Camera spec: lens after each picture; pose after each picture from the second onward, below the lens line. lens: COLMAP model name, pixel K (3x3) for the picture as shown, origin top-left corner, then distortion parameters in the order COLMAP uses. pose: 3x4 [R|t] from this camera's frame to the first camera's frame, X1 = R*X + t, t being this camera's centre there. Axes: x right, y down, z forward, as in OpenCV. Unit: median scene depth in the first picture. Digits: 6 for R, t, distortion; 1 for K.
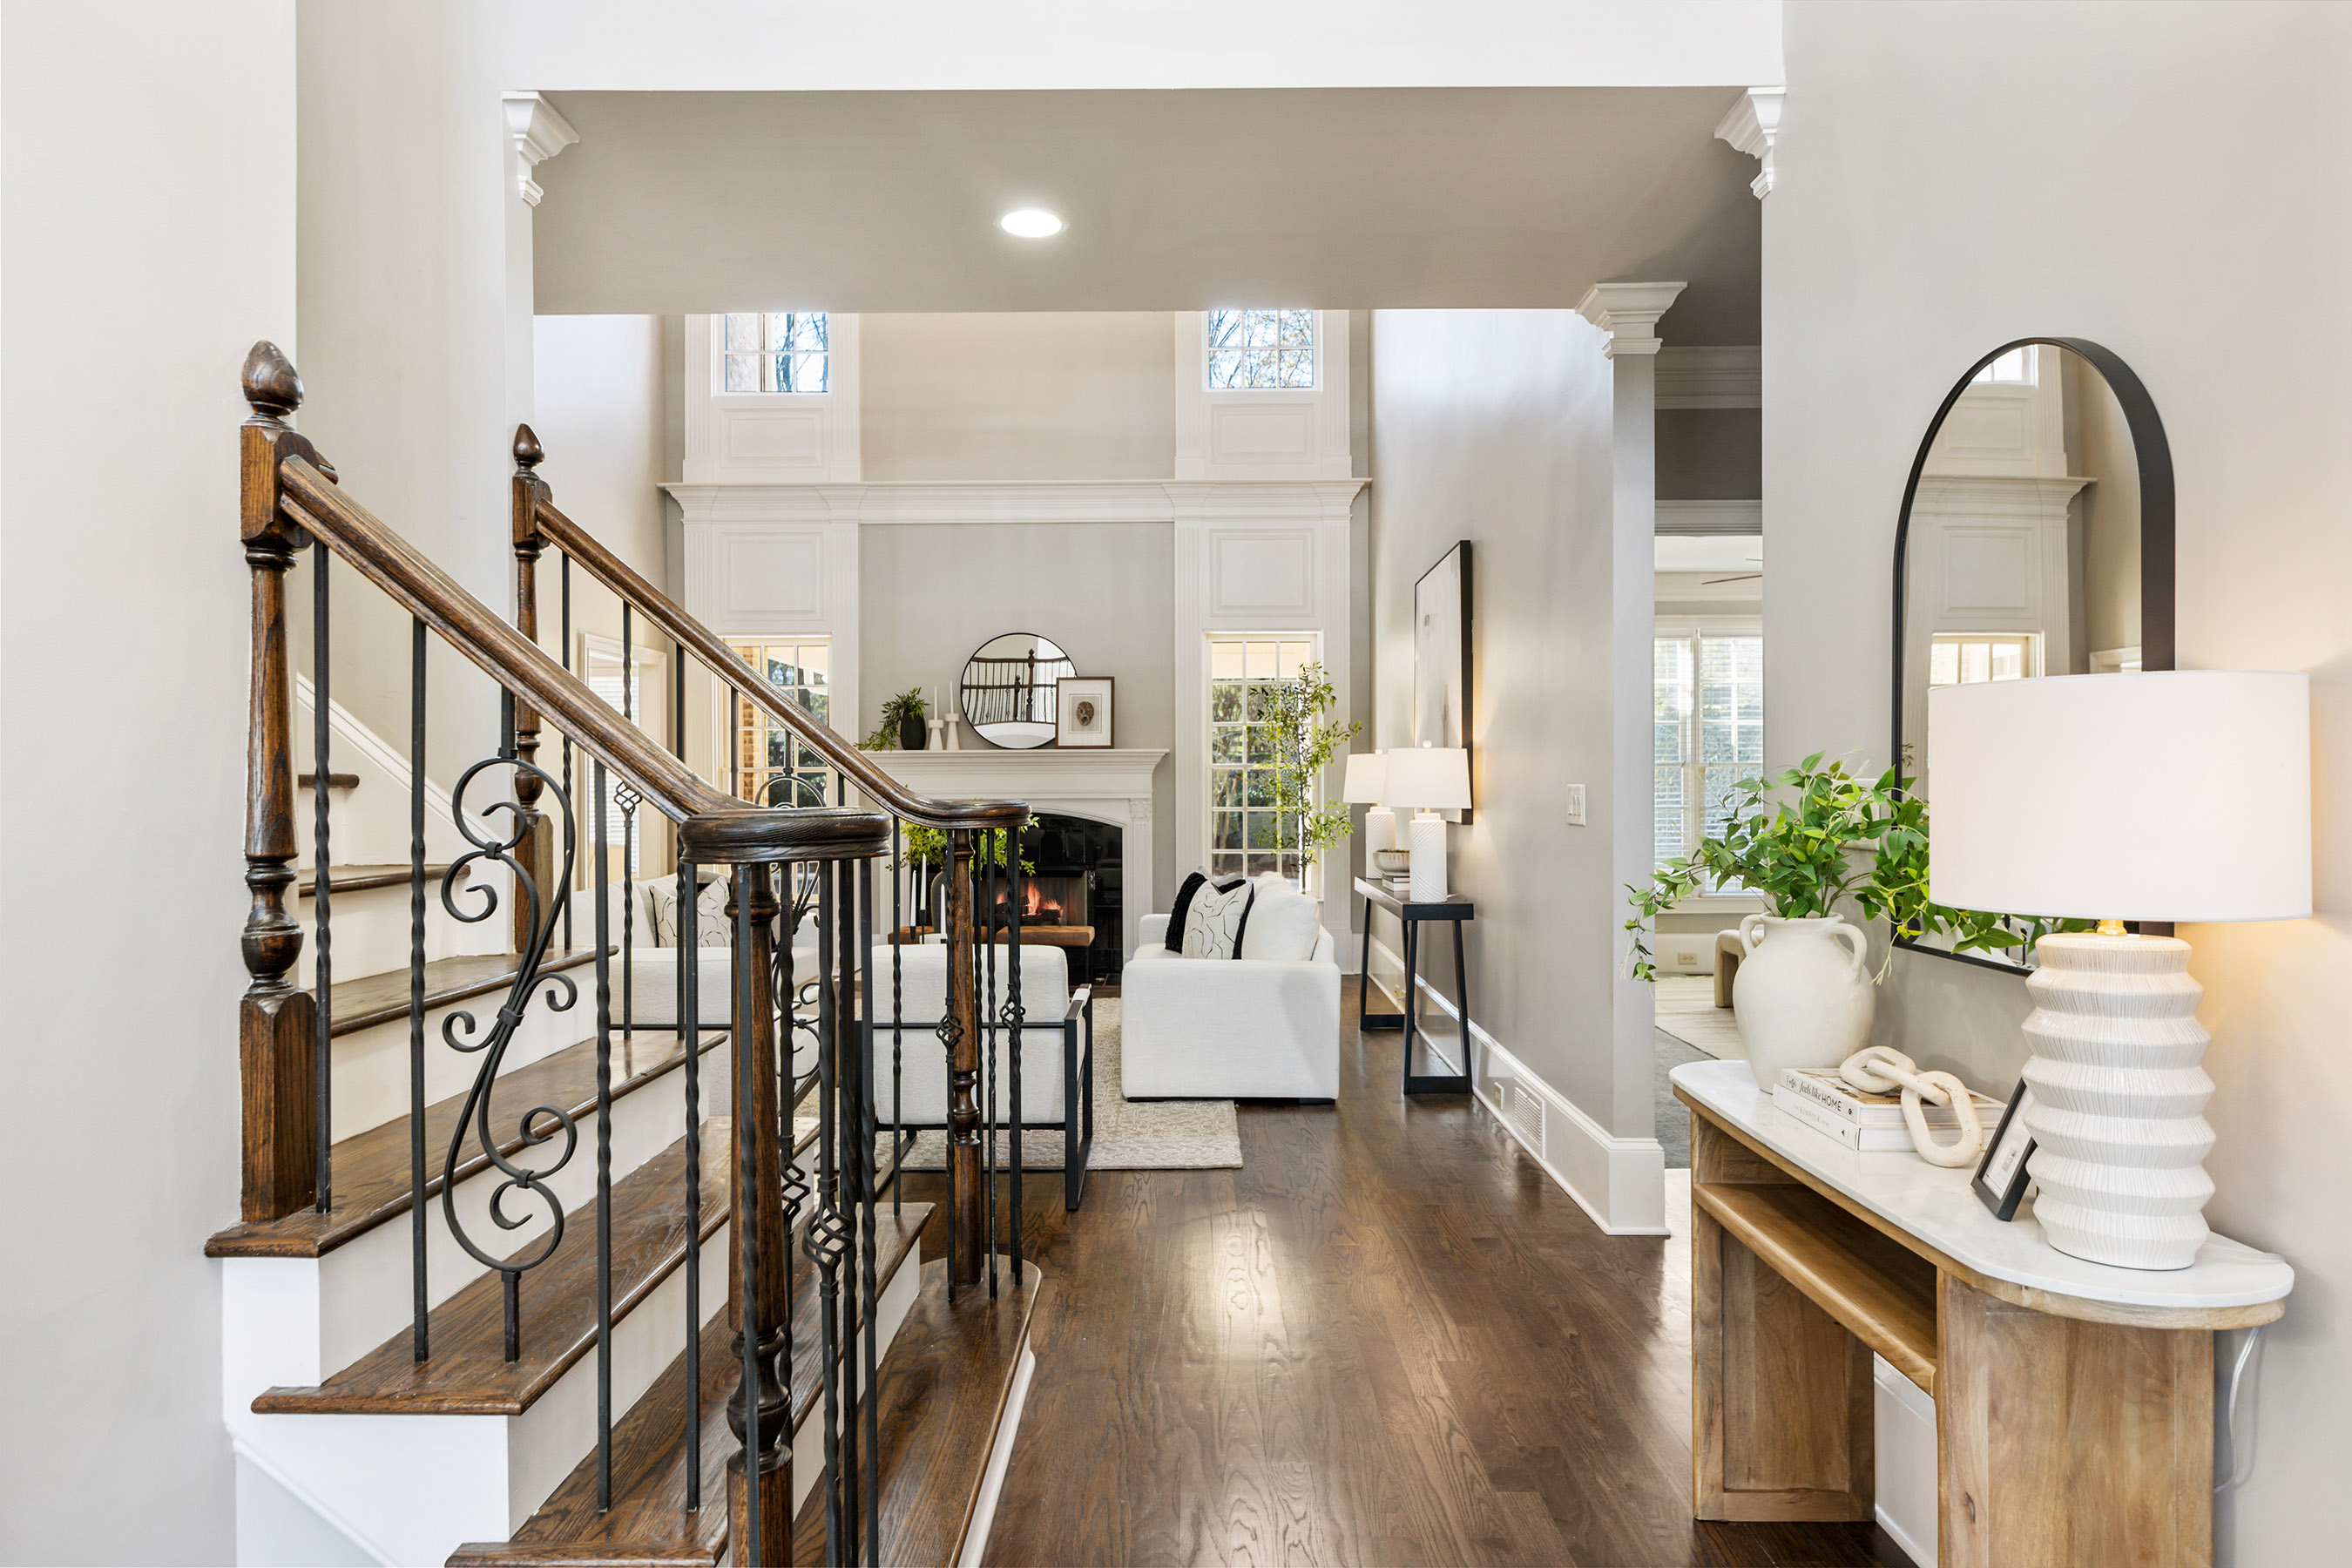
lens RADIAL K [[1360.8, 0, 1174.3], [0, 1360.8, 794.0], [0, 0, 1]] dist [-0.003299, -0.000847]
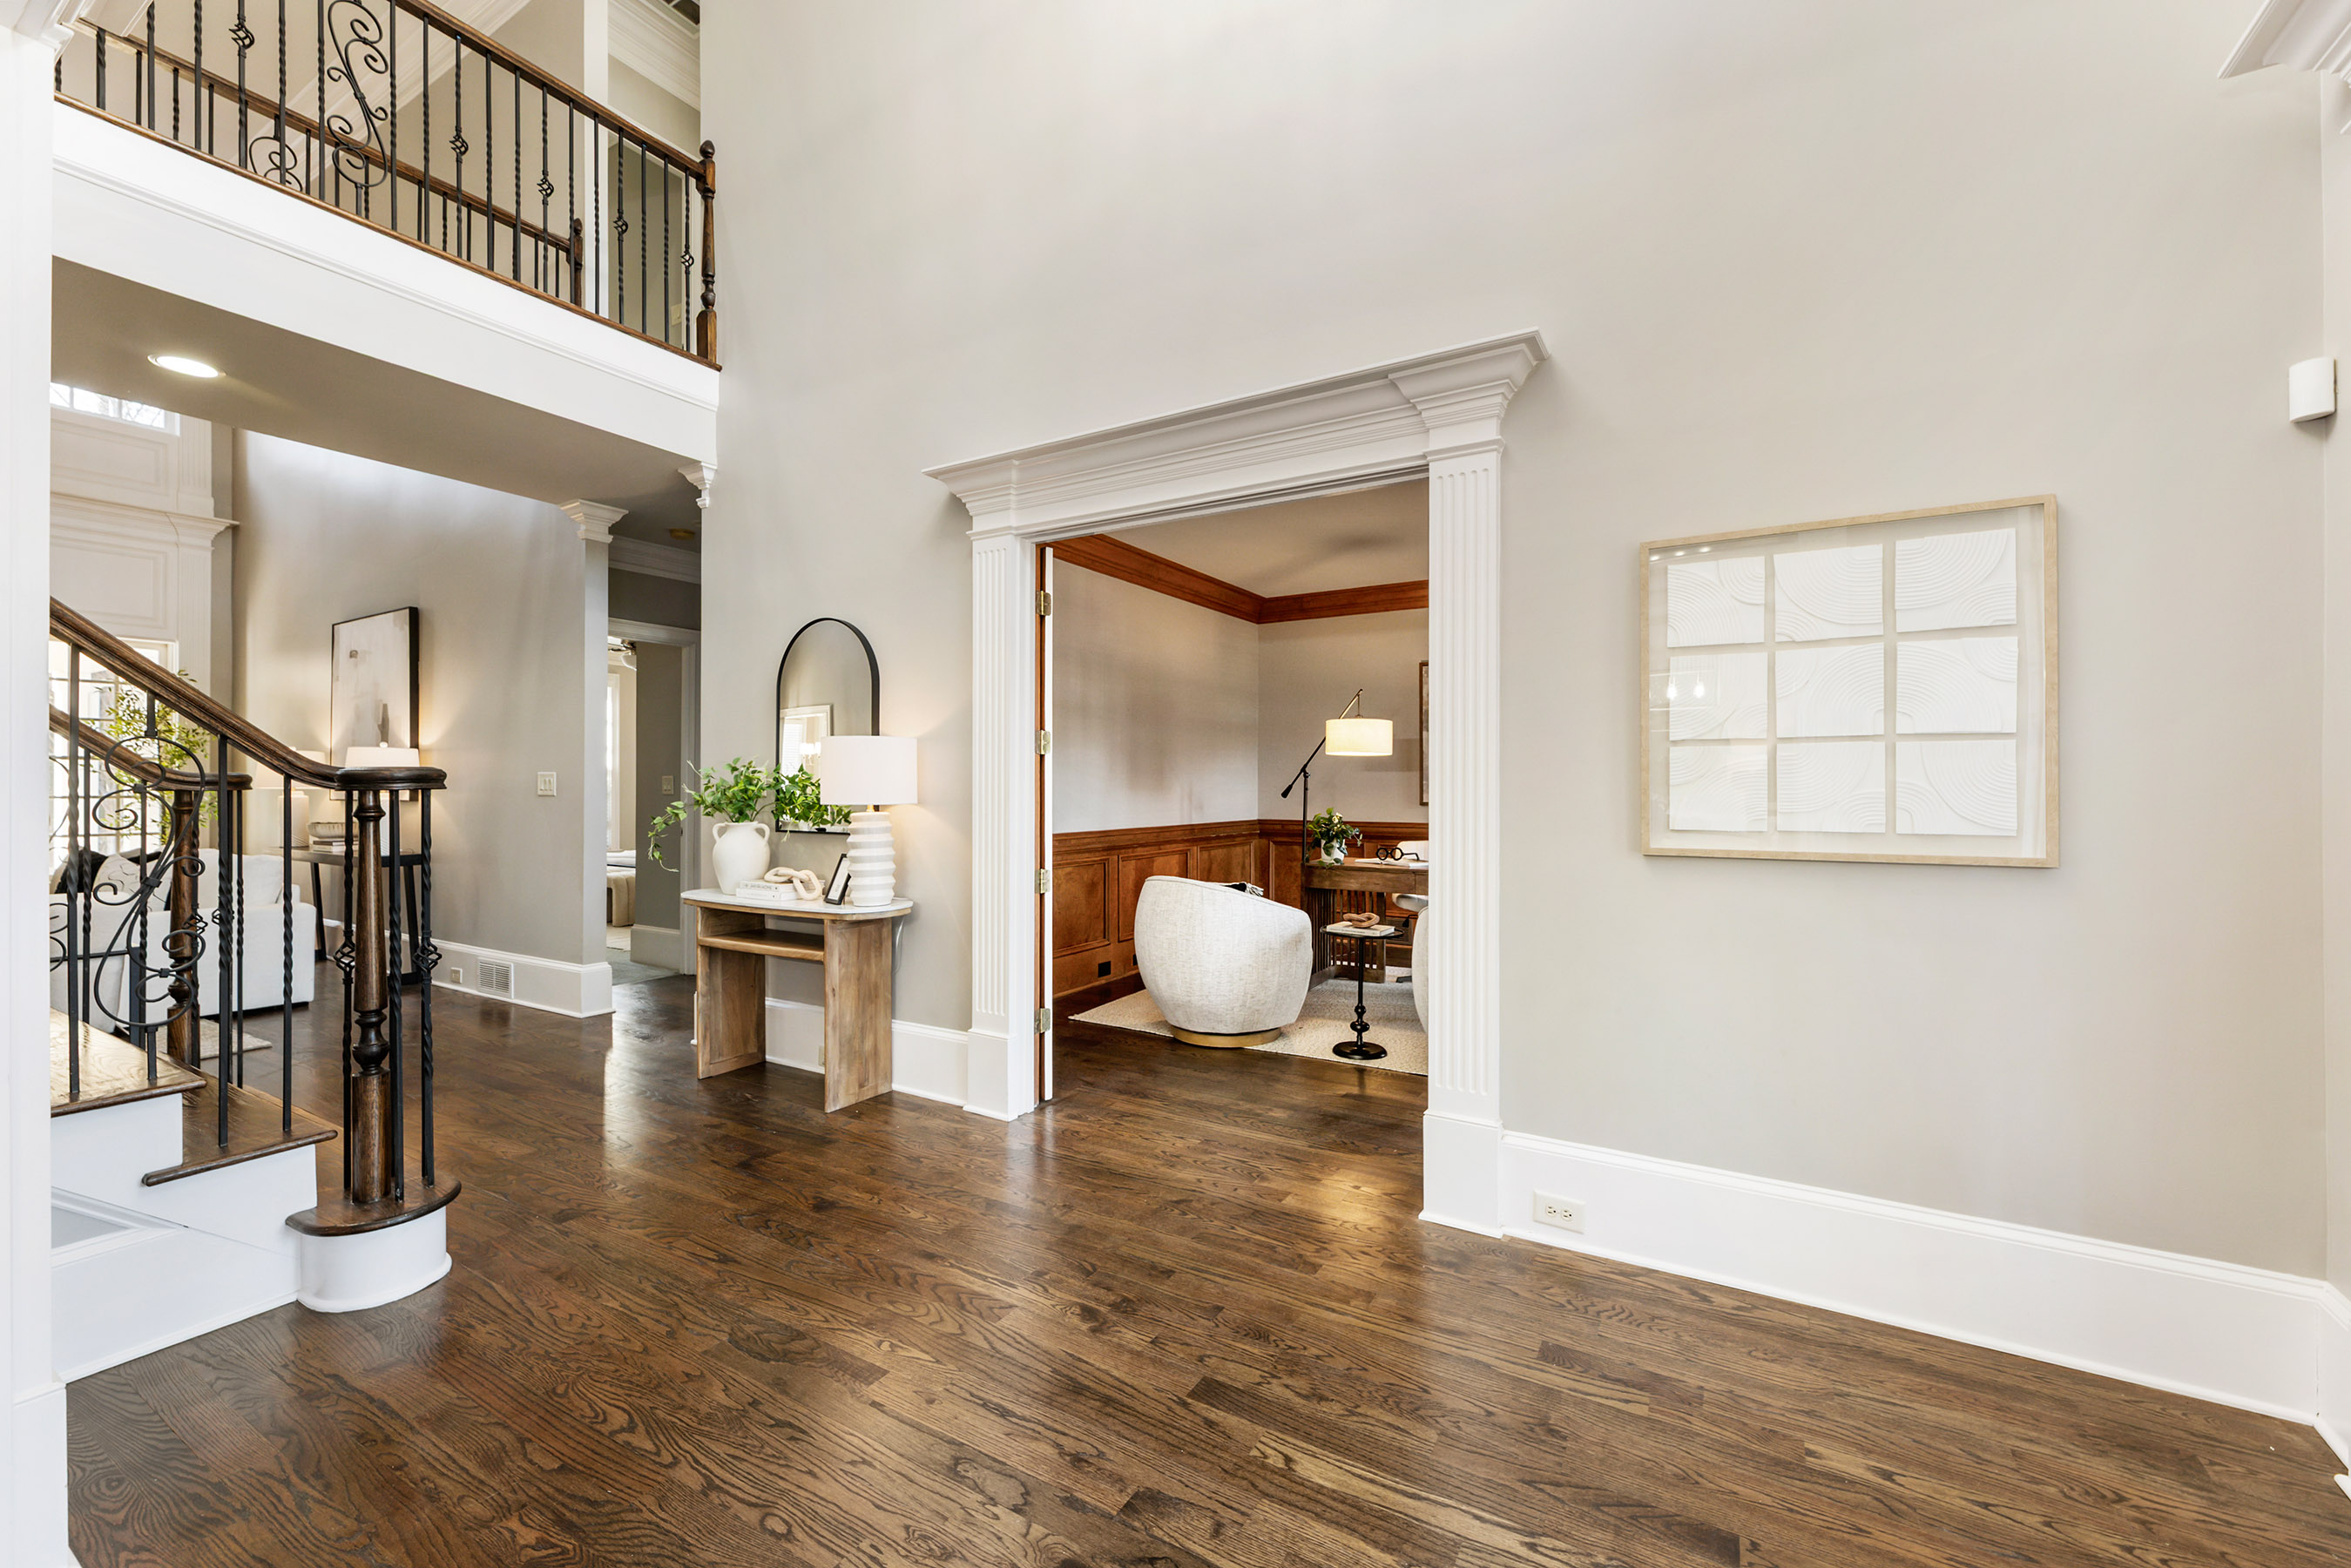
lens RADIAL K [[943.8, 0, 1175.5], [0, 943.8, 784.0], [0, 0, 1]] dist [0.002320, 0.000365]
pose [[0.506286, 0.006508, 0.862341, -0.157693], [0.001451, 0.999964, -0.008398, 0.008835], [-0.862364, 0.005503, 0.506258, -0.140614]]
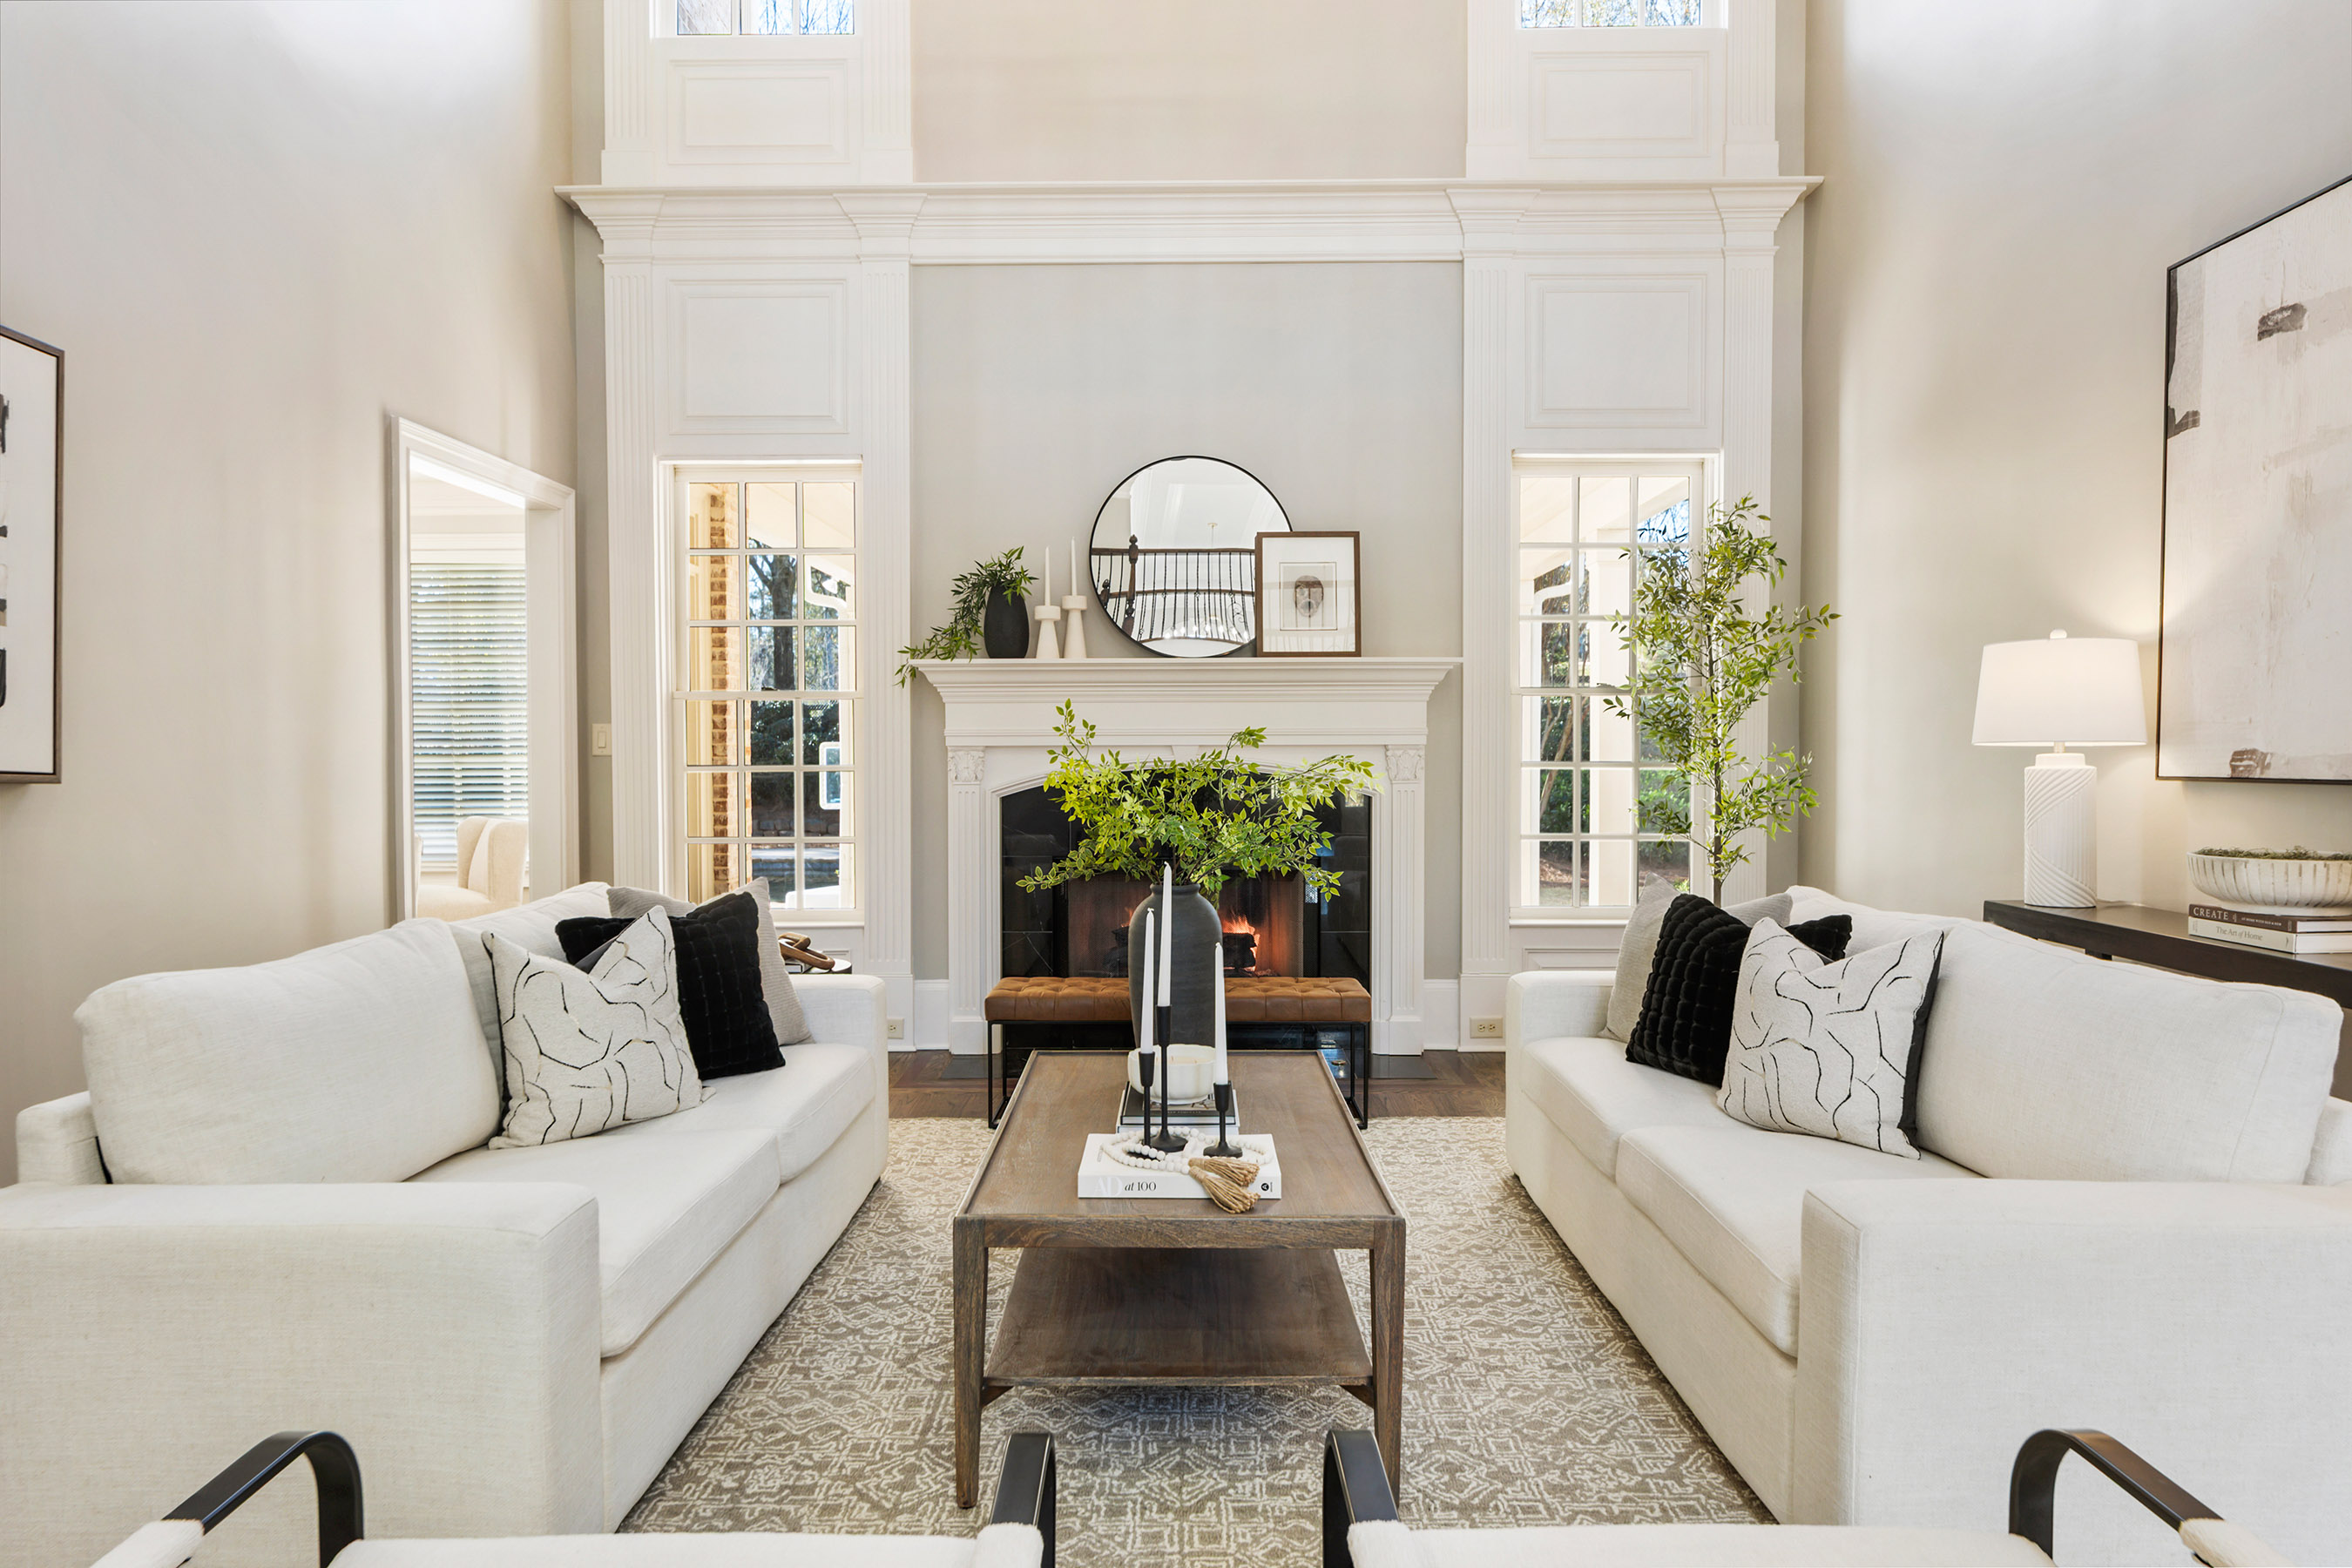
lens RADIAL K [[1476.7, 0, 1165.2], [0, 1476.7, 792.5], [0, 0, 1]] dist [0.001619, 0.000417]
pose [[0.999950, 0.002854, -0.009620, -0.119774], [-0.002612, 0.999683, 0.025033, 0.008062], [0.009688, -0.025007, 0.999640, 0.380776]]
